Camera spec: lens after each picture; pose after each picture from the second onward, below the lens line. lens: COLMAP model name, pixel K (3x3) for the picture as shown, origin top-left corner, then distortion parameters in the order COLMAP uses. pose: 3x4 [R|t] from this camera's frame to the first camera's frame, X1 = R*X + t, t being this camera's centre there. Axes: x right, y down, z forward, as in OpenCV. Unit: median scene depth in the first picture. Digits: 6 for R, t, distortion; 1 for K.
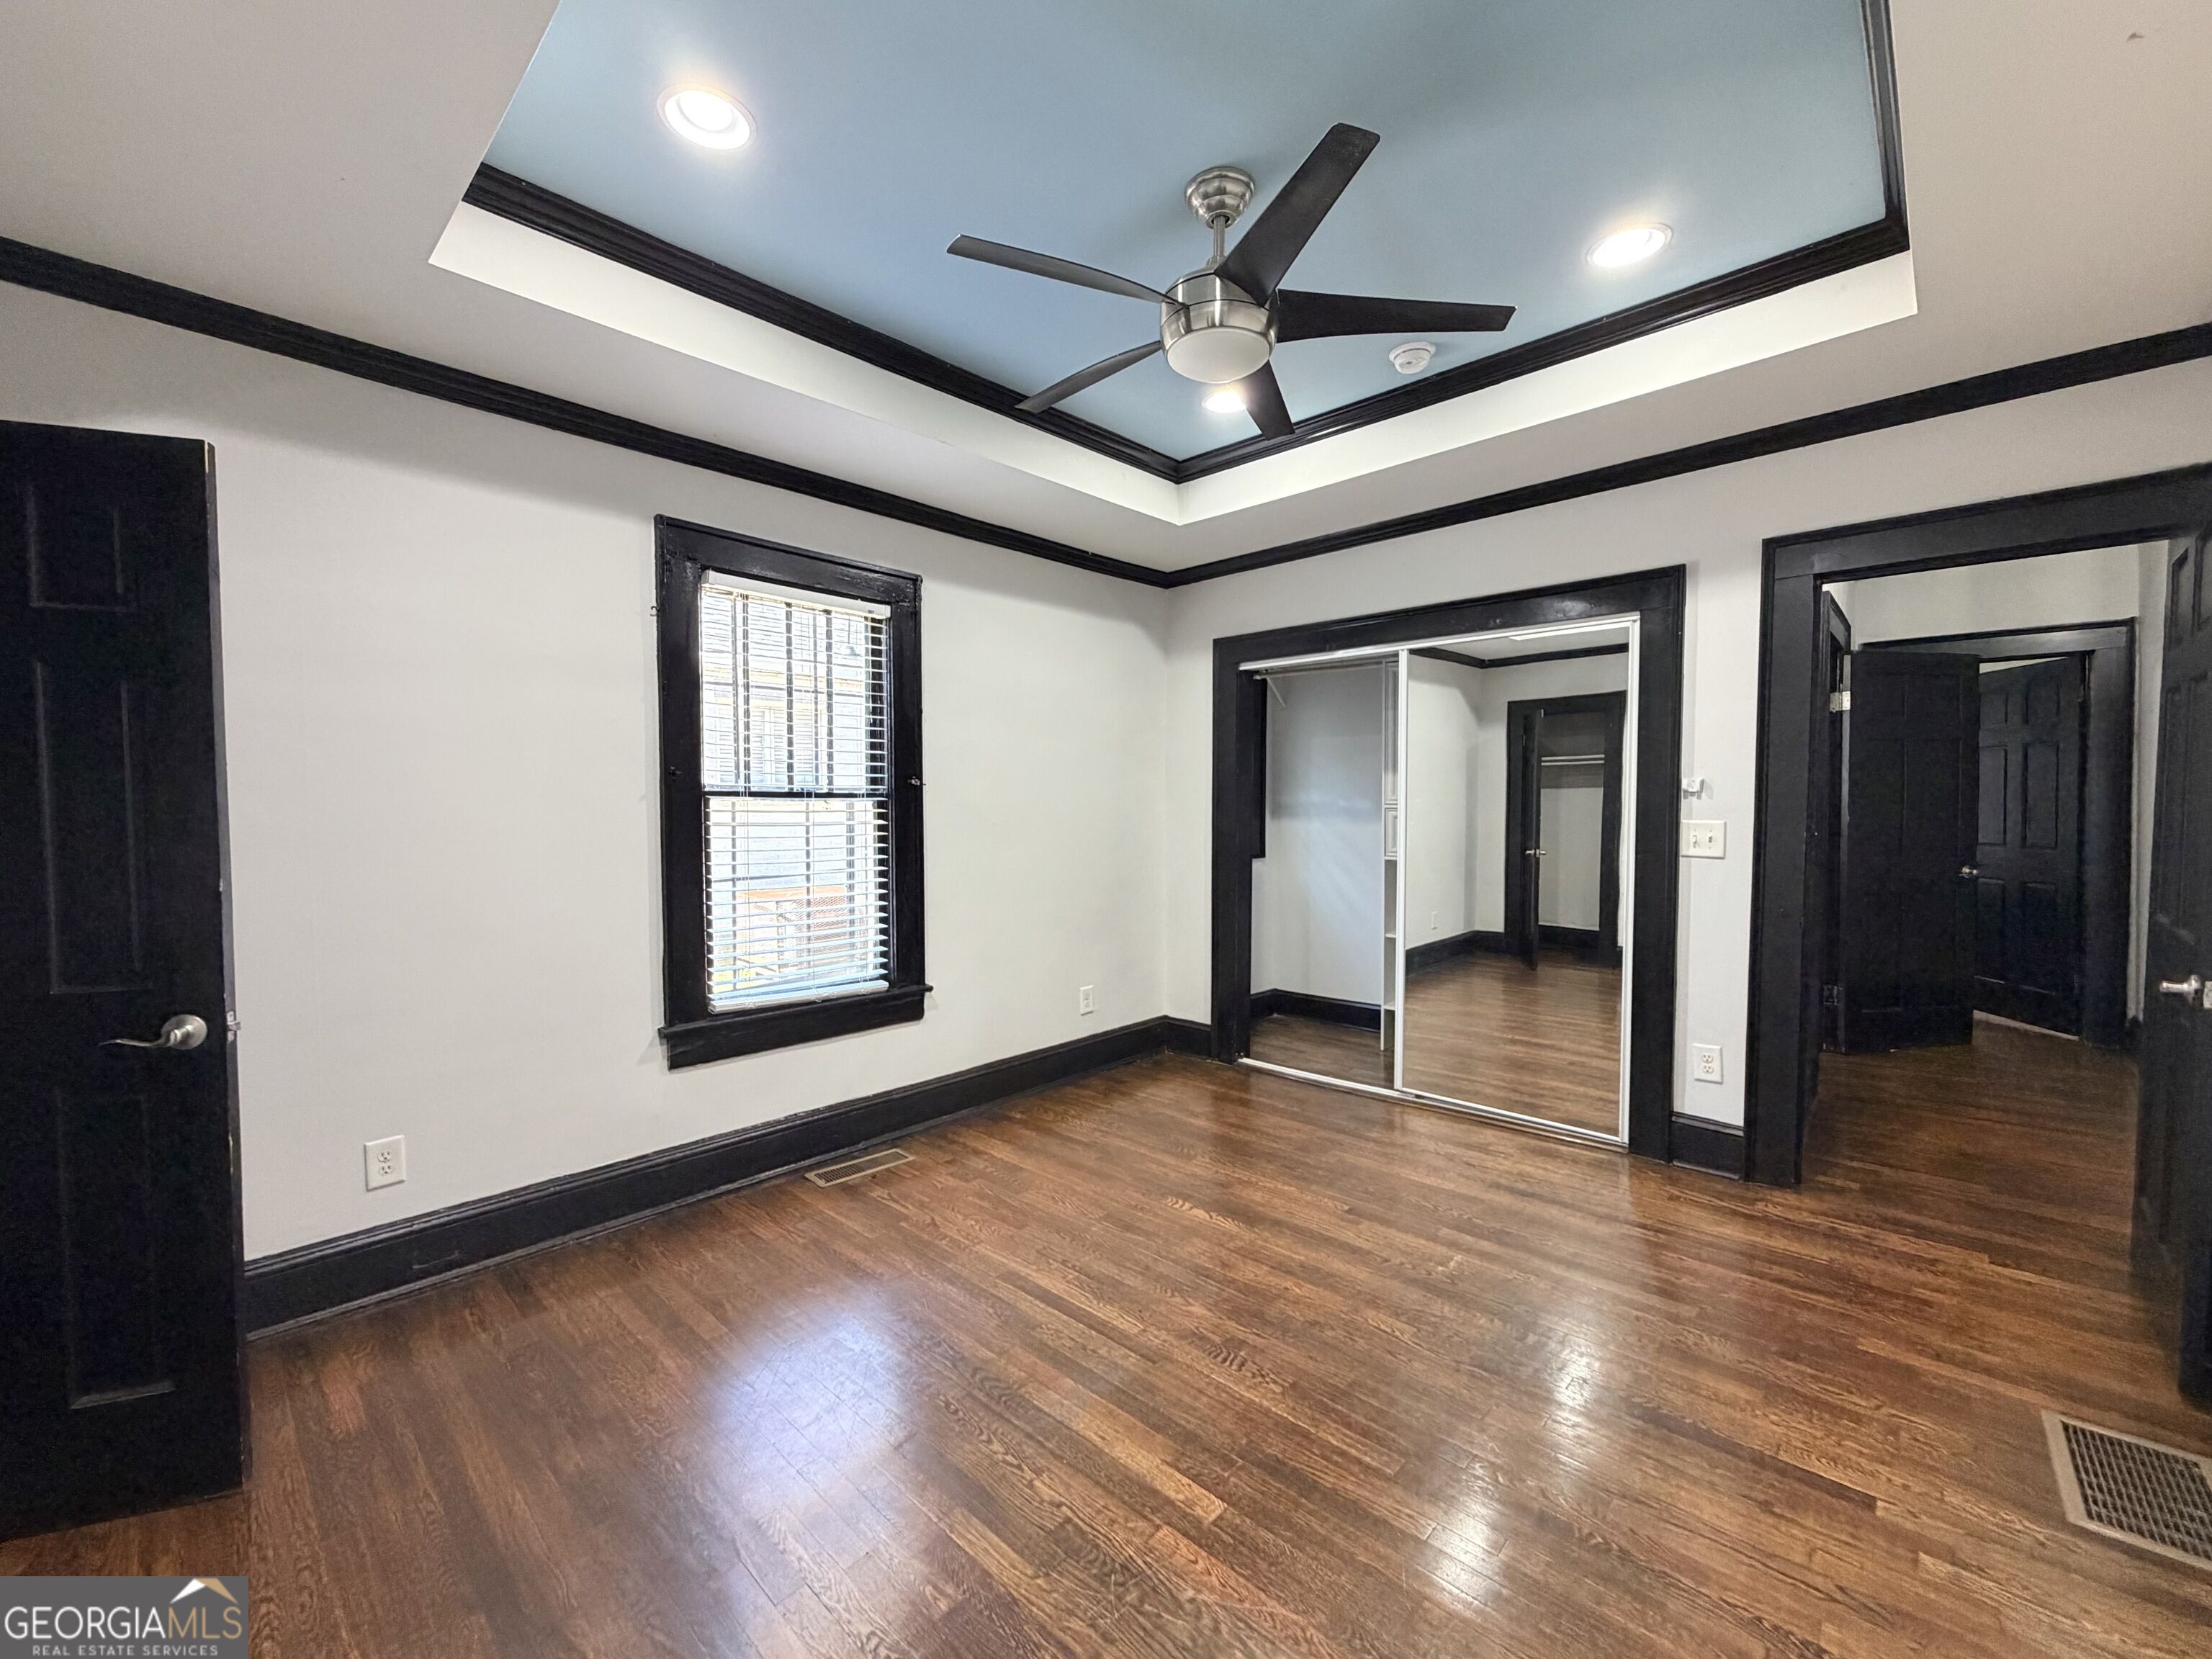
lens RADIAL K [[905.4, 0, 1111.1], [0, 905.4, 828.6], [0, 0, 1]] dist [0.001222, 0.000535]
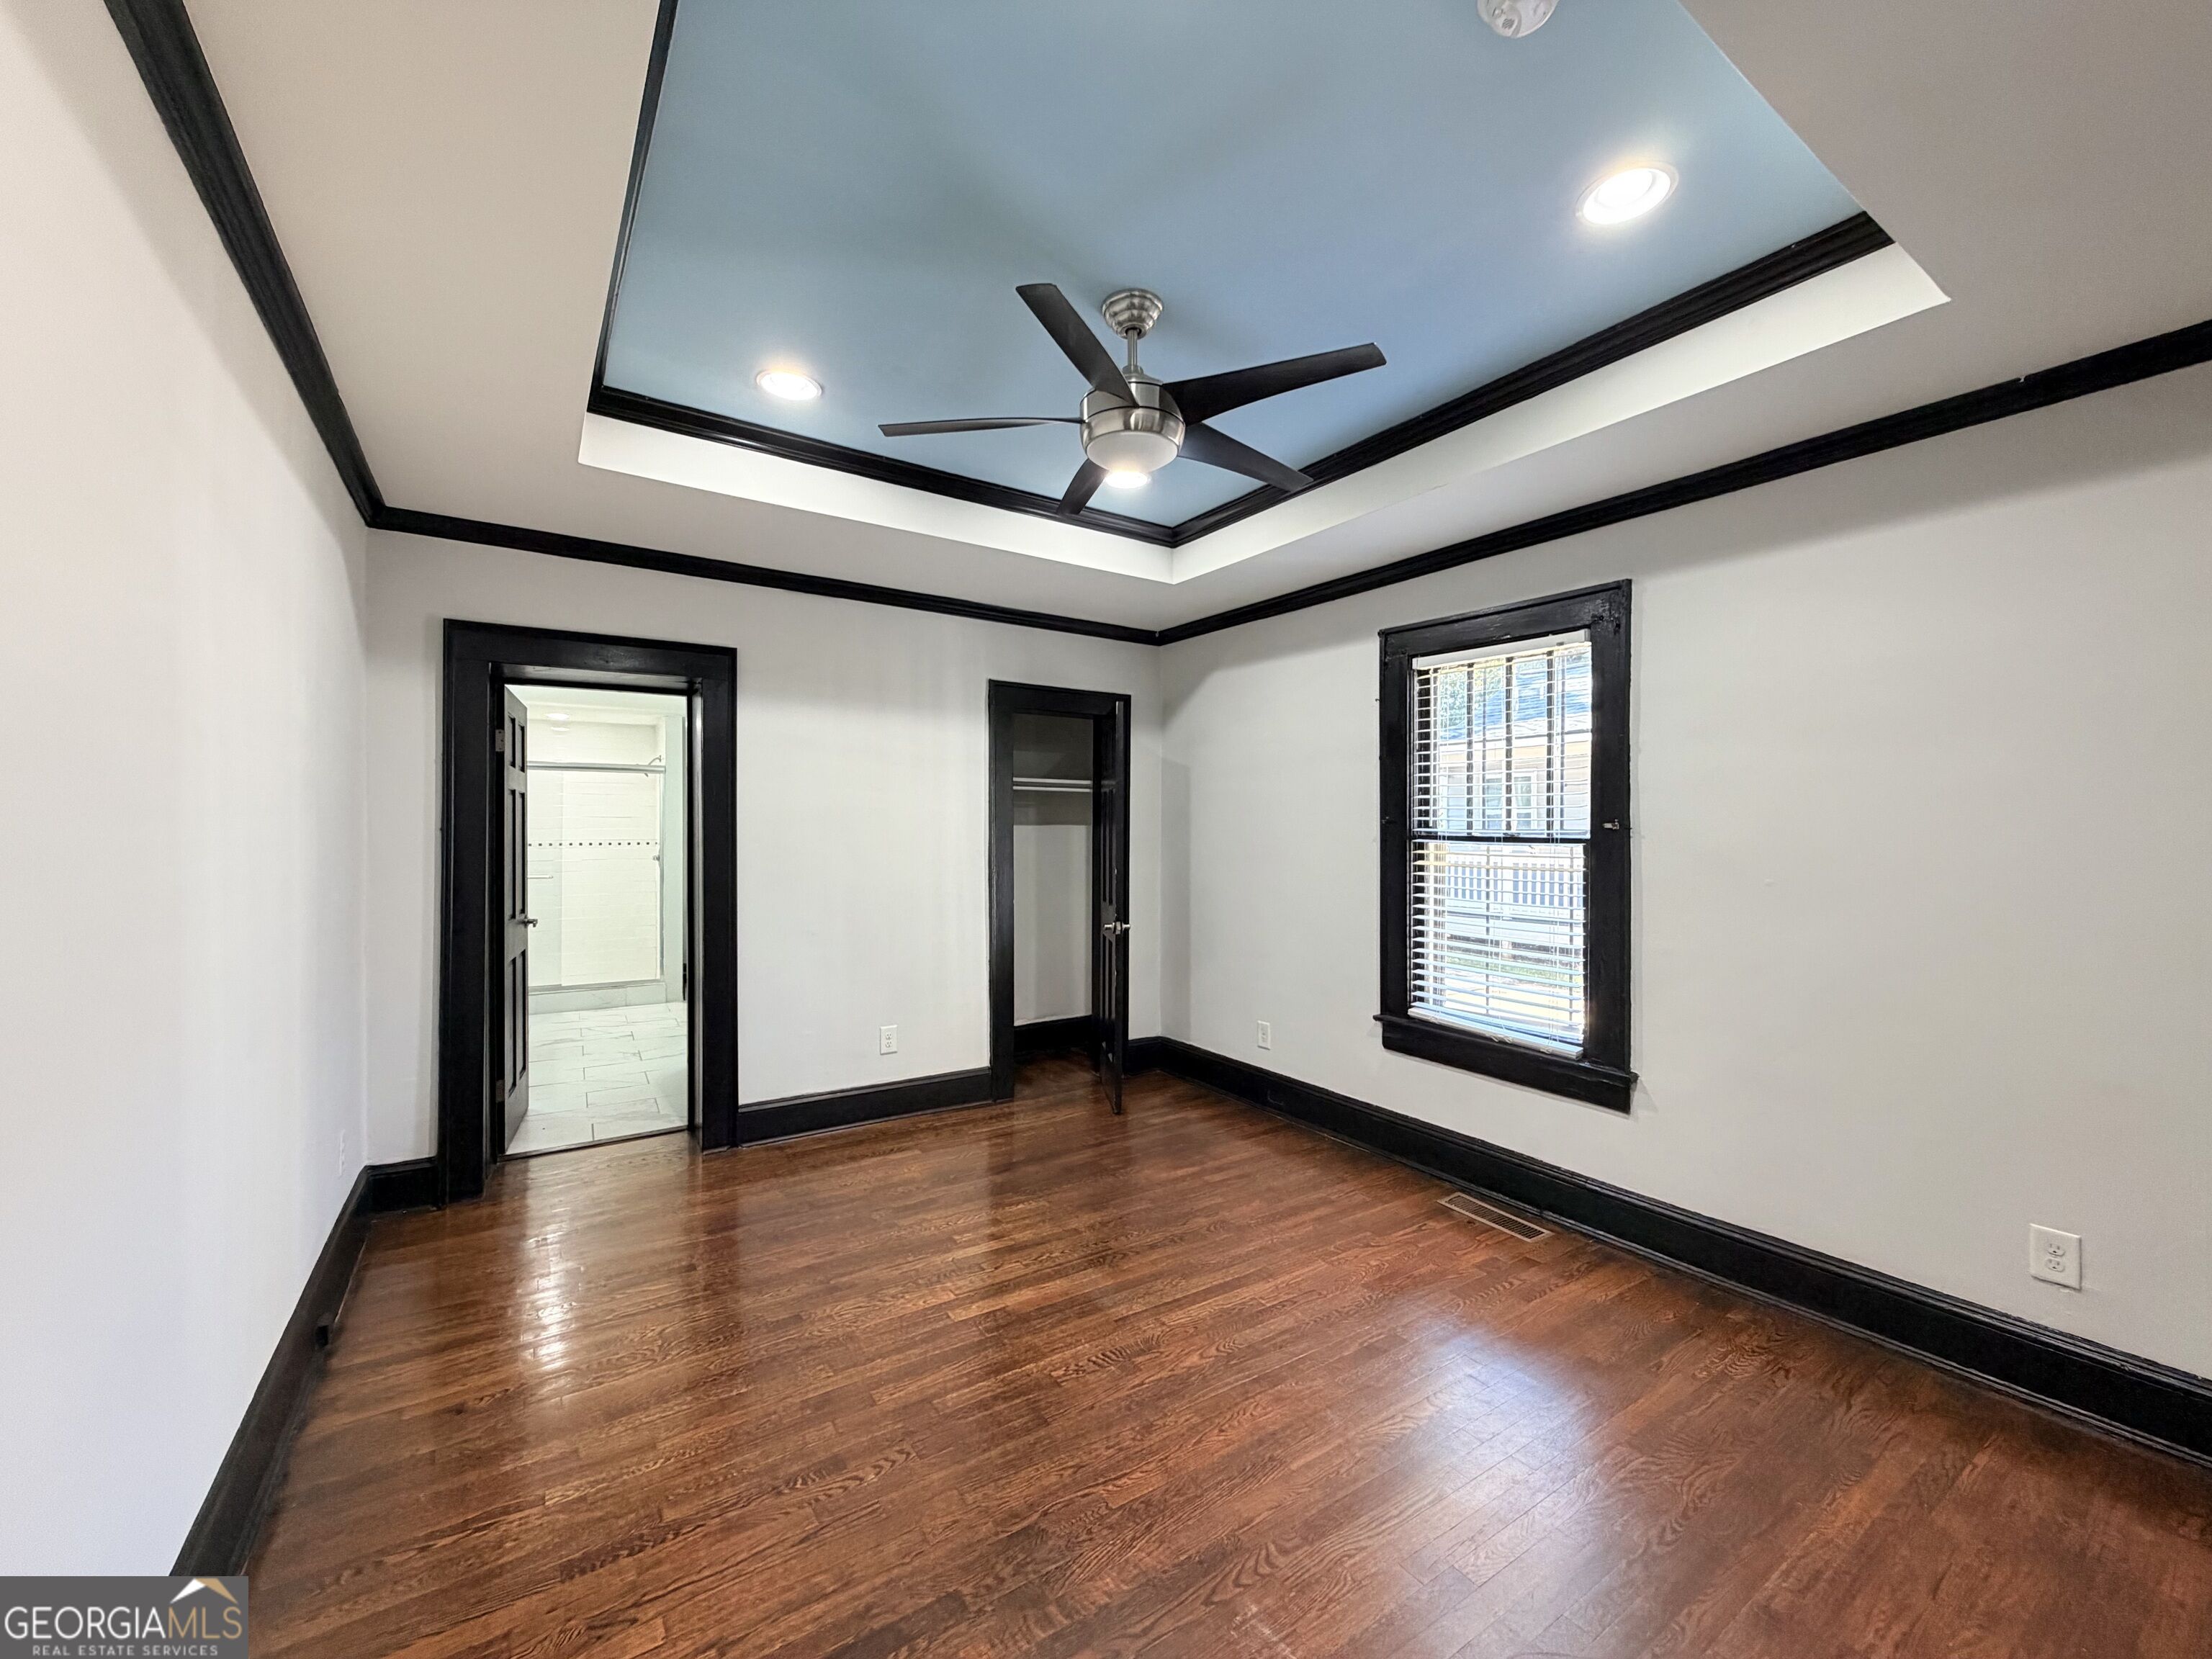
lens RADIAL K [[905.4, 0, 1105.8], [0, 905.4, 821.6], [0, 0, 1]] dist [0.001222, 0.000535]
pose [[-0.231793, -0.005983, -0.972747, 0.814559], [-0.037458, 0.999294, 0.002779, -0.045112], [0.972044, 0.037081, -0.231853, 0.833542]]
